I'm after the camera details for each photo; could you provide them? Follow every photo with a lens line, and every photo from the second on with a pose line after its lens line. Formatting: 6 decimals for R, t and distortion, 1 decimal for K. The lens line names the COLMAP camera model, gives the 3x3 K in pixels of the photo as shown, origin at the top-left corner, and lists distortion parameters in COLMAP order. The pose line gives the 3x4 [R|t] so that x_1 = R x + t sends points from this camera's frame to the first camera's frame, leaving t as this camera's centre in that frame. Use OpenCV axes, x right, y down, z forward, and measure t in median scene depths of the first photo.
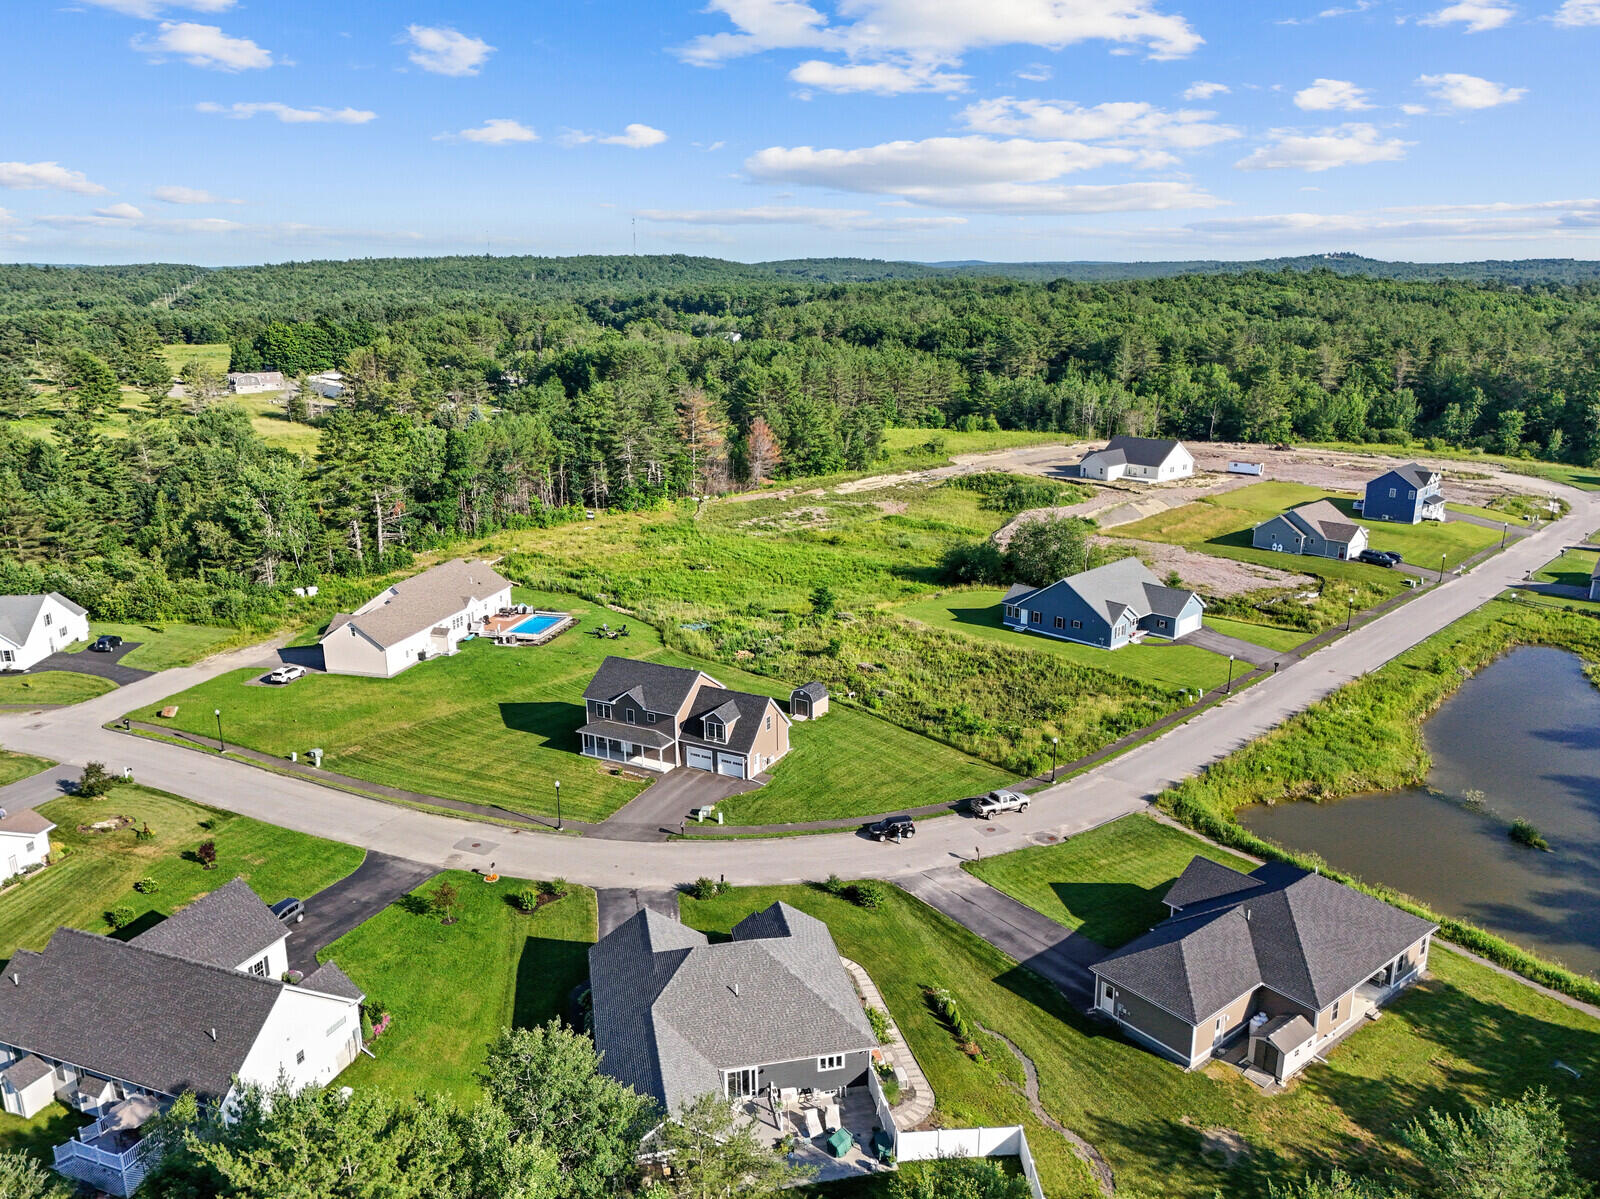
lens RADIAL K [[1226.2, 0, 798.7], [0, 1226.2, 608.2], [0, 0, 1]] dist [0.101988, -0.145133]
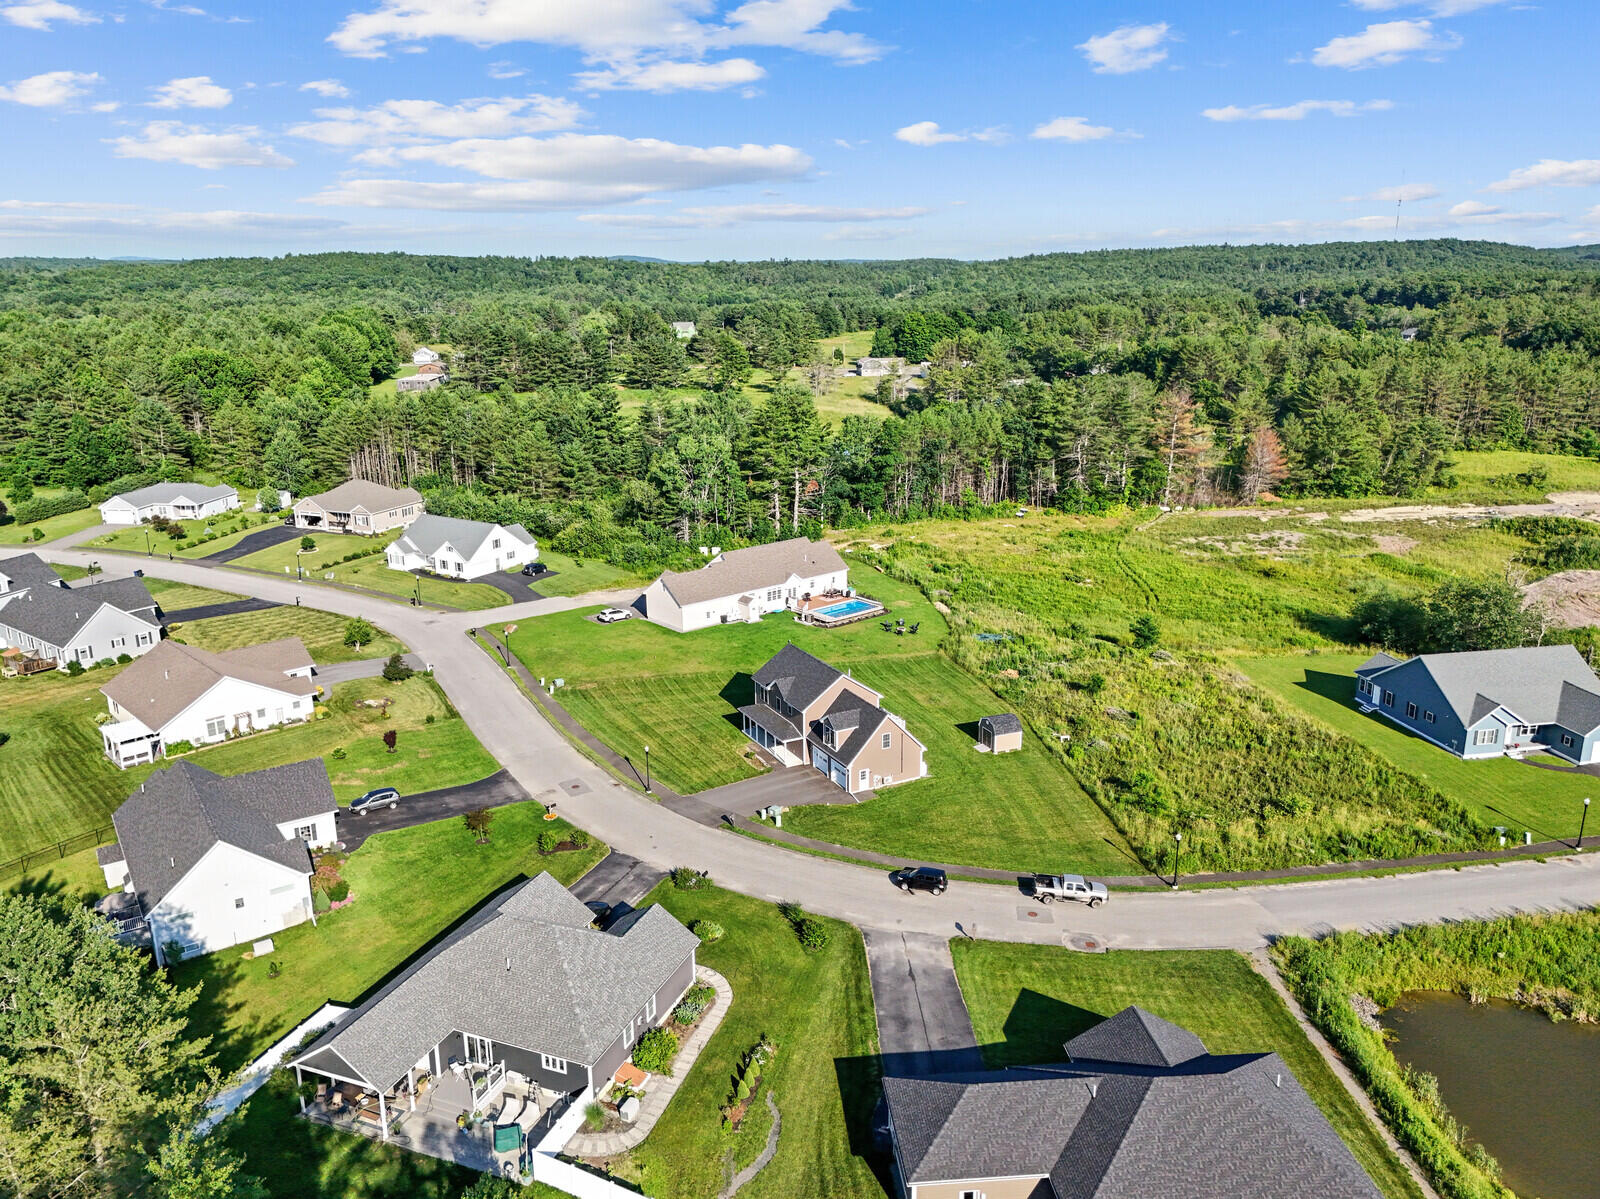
lens RADIAL K [[1226.2, 0, 798.7], [0, 1226.2, 608.2], [0, 0, 1]] dist [0.101988, -0.145133]
pose [[0.814123, 0.153967, -0.559909, 0.315149], [-0.150031, 0.987242, 0.053329, -0.034496], [0.560977, 0.040587, 0.826836, 0.125963]]
